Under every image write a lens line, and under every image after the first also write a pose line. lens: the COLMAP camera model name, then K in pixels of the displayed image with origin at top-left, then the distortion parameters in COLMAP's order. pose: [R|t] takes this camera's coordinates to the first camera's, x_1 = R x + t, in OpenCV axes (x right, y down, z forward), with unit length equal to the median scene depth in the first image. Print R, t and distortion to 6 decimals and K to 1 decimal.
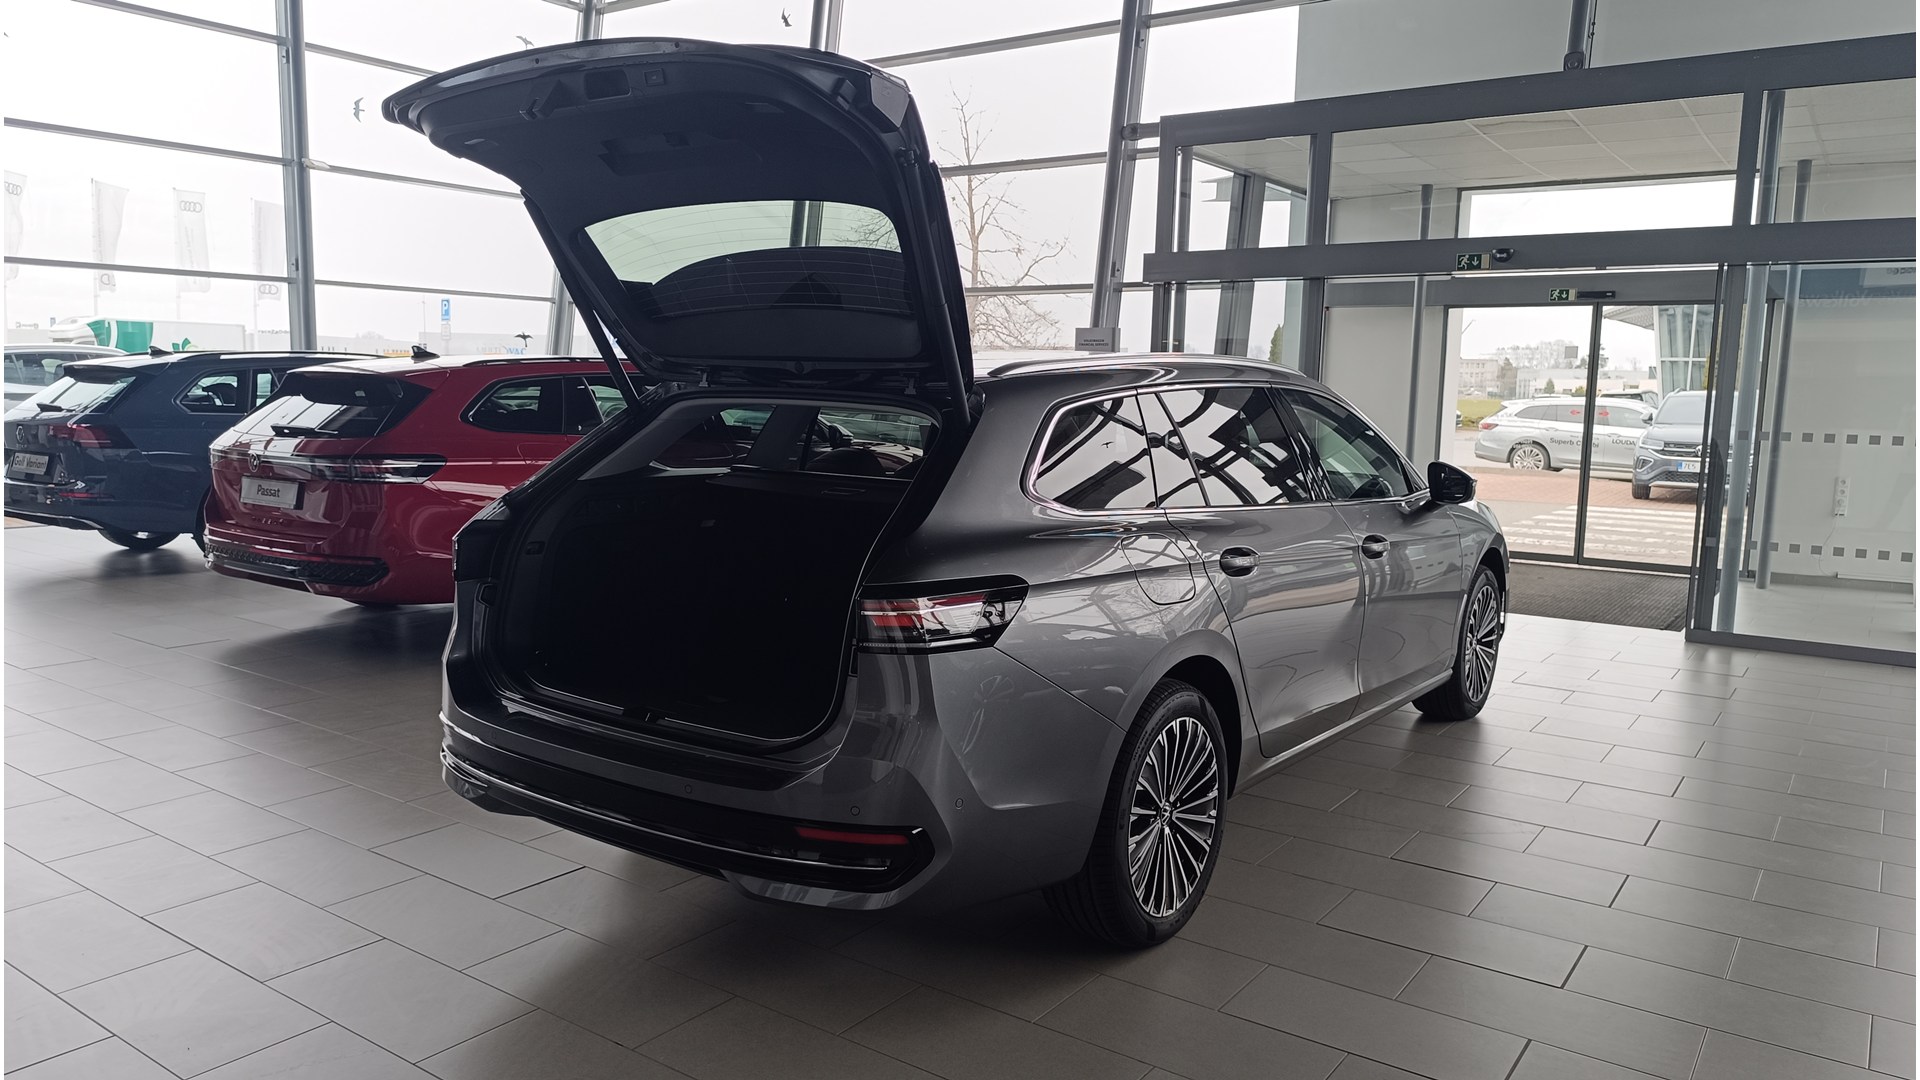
lens RADIAL K [[1318.9, 0, 960.0], [0, 1318.9, 540.0], [0, 0, 1]] dist [0.004365, -0.004776]
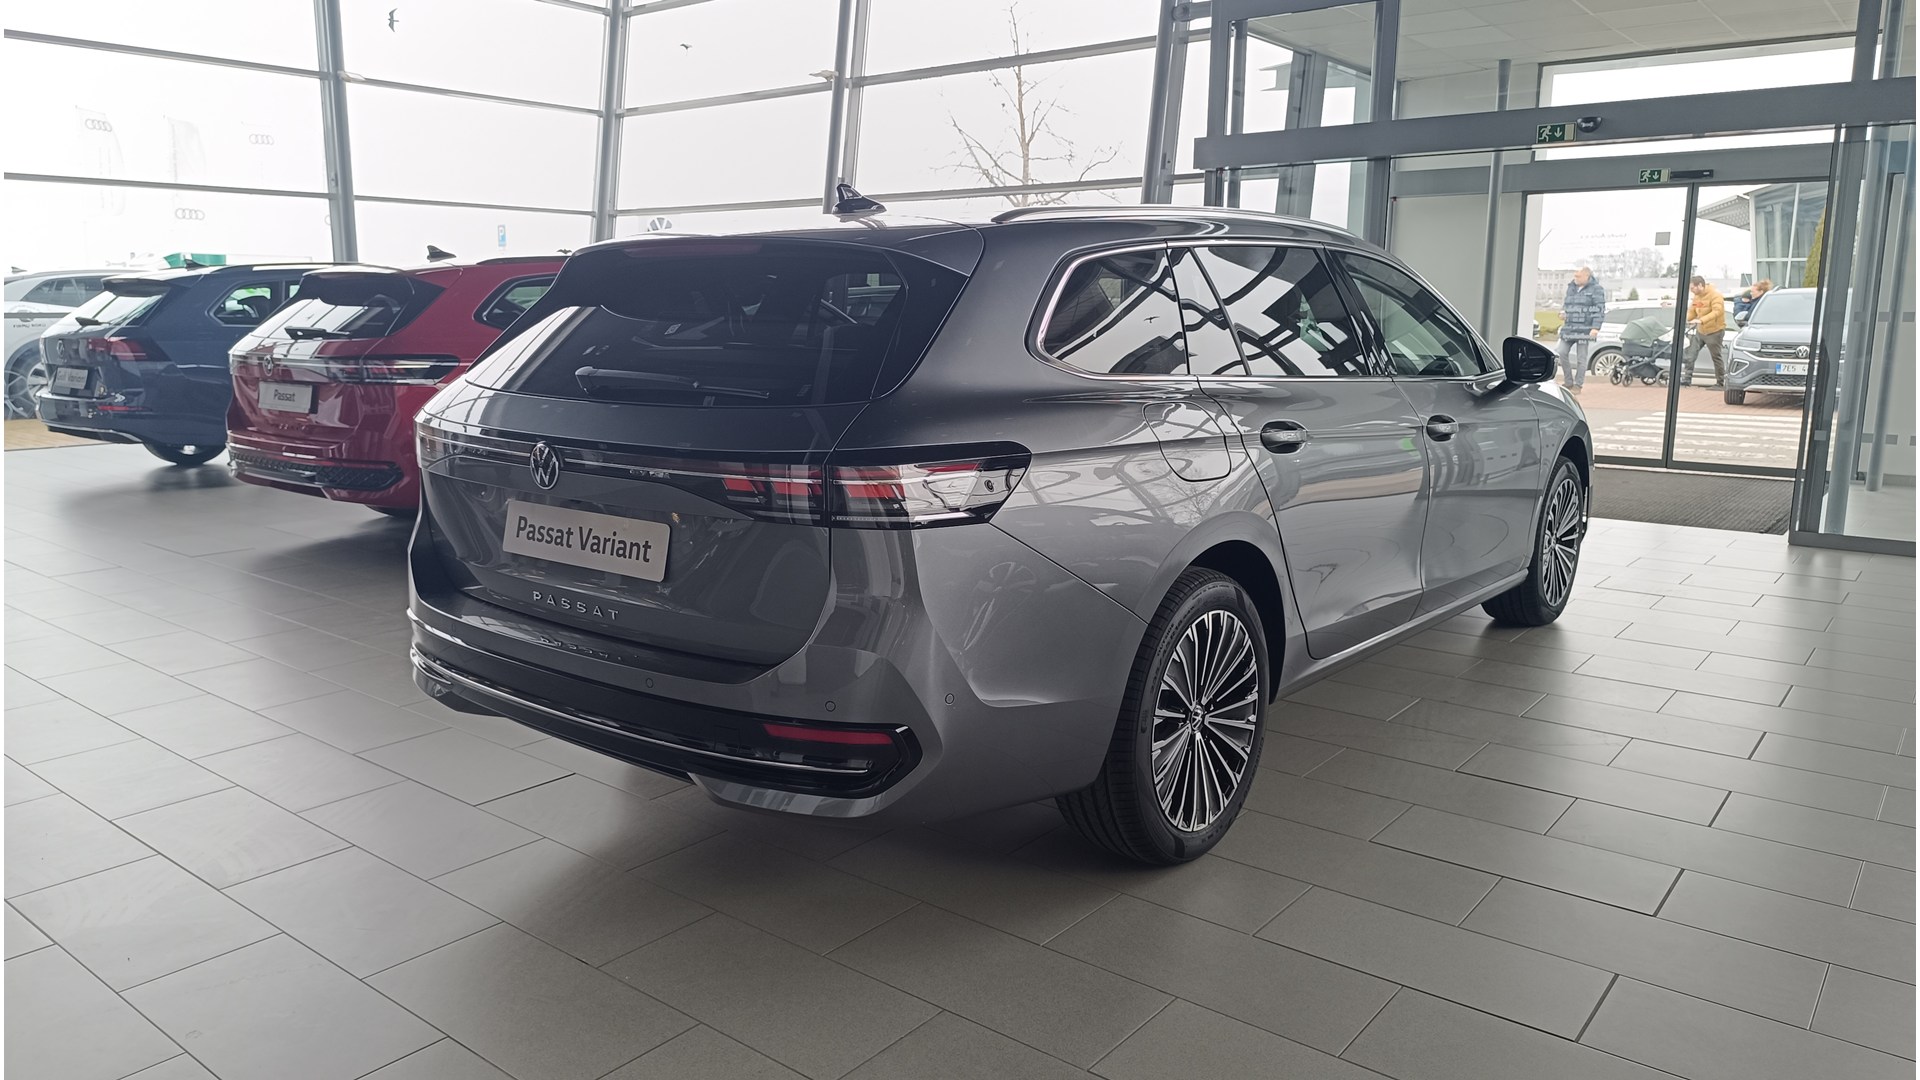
lens RADIAL K [[1316.5, 0, 926.4], [0, 1316.5, 525.4], [0, 0, 1]] dist [0.001110, -0.005568]
pose [[0.997443, -0.006265, -0.071195, 0.021259], [0.009589, 0.998874, 0.046455, 0.019502], [0.070824, -0.047019, 0.996380, 0.059539]]
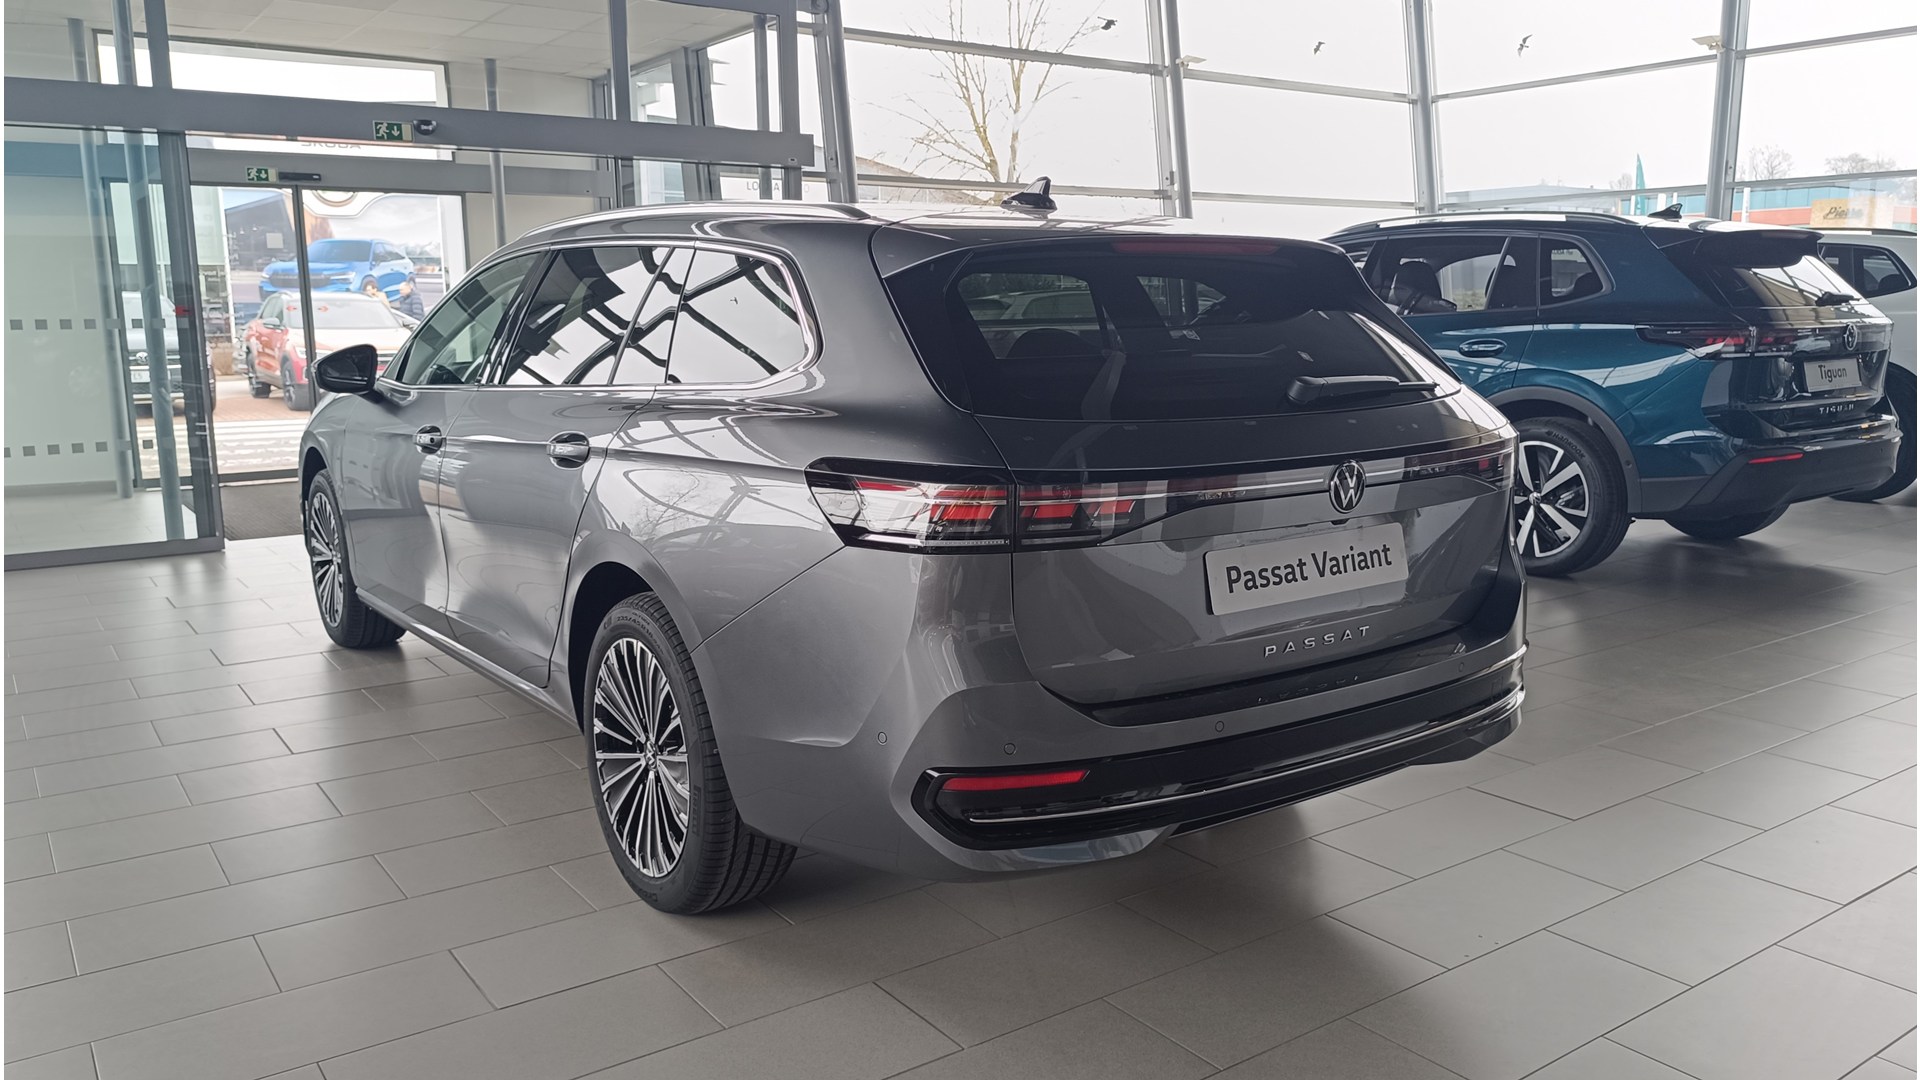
lens RADIAL K [[1416.7, 0, 960.0], [0, 1416.7, 540.0], [0, 0, 1]] dist [0.047518, -0.071953]
pose [[0.334469, -0.178913, 0.925268, -0.551234], [0.129283, 0.981242, 0.143003, -0.039238], [-0.933497, 0.071791, 0.351325, 0.434076]]
